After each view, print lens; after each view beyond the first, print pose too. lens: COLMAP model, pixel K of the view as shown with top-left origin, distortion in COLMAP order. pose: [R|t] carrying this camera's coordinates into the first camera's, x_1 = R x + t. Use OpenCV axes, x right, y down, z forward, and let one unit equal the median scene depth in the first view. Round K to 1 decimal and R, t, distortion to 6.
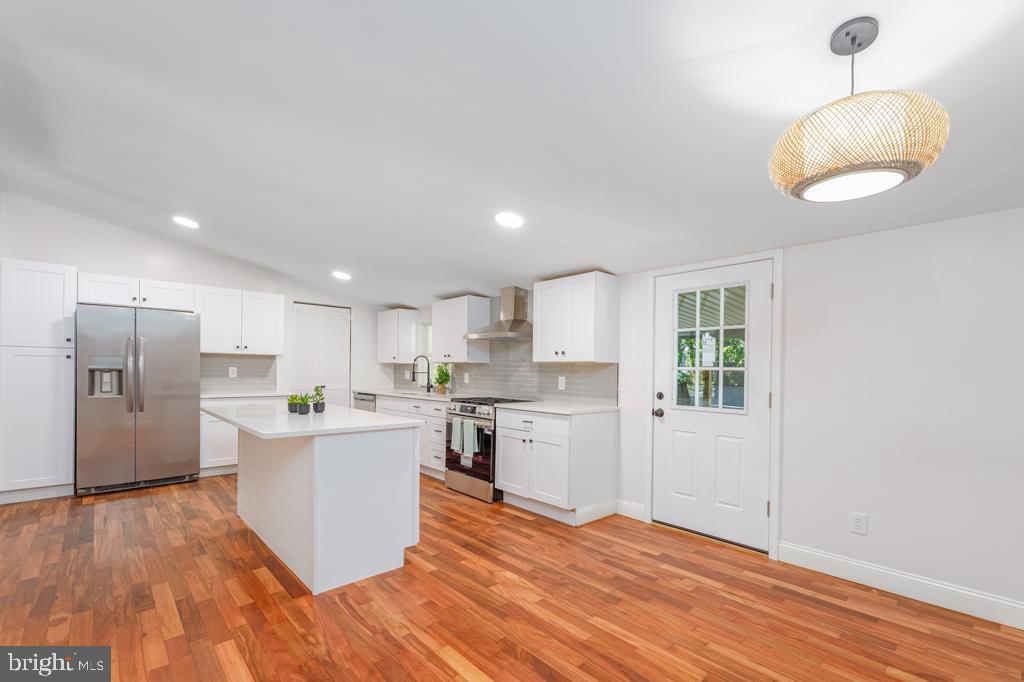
lens RADIAL K [[433.7, 0, 538.4], [0, 433.7, 375.6], [0, 0, 1]] dist [0.003029, -0.002501]
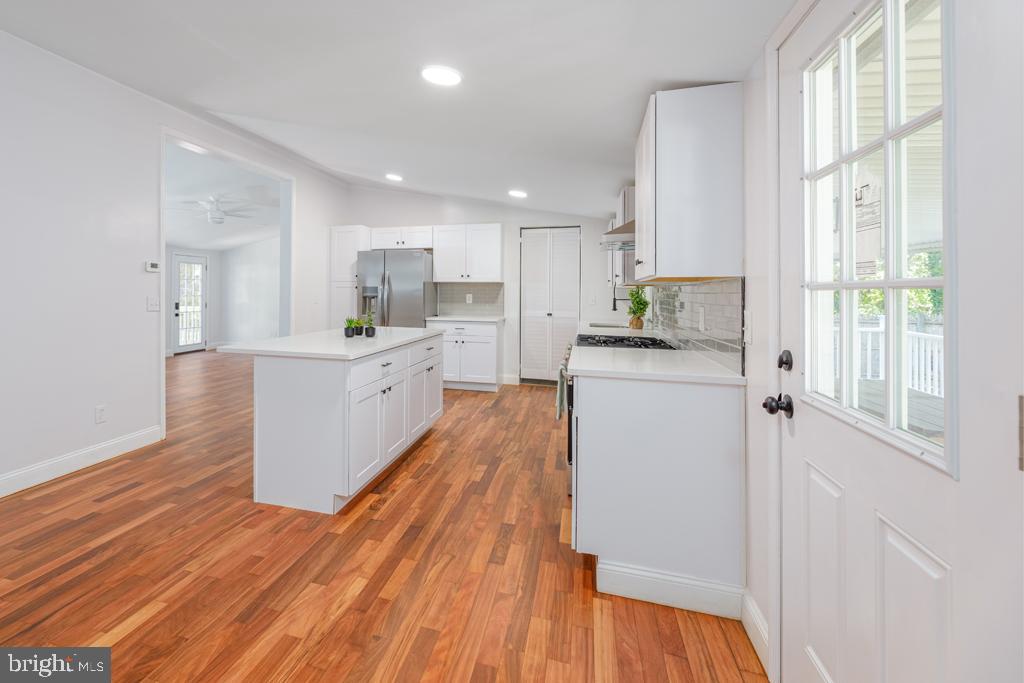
lens RADIAL K [[470.6, 0, 445.0], [0, 470.6, 289.6], [0, 0, 1]] dist [0.005100, 0.000249]
pose [[0.482665, -0.016545, -0.875649, 0.449095], [-0.010648, 0.999637, -0.024757, -0.000541], [0.875741, 0.021274, 0.482313, 0.497207]]
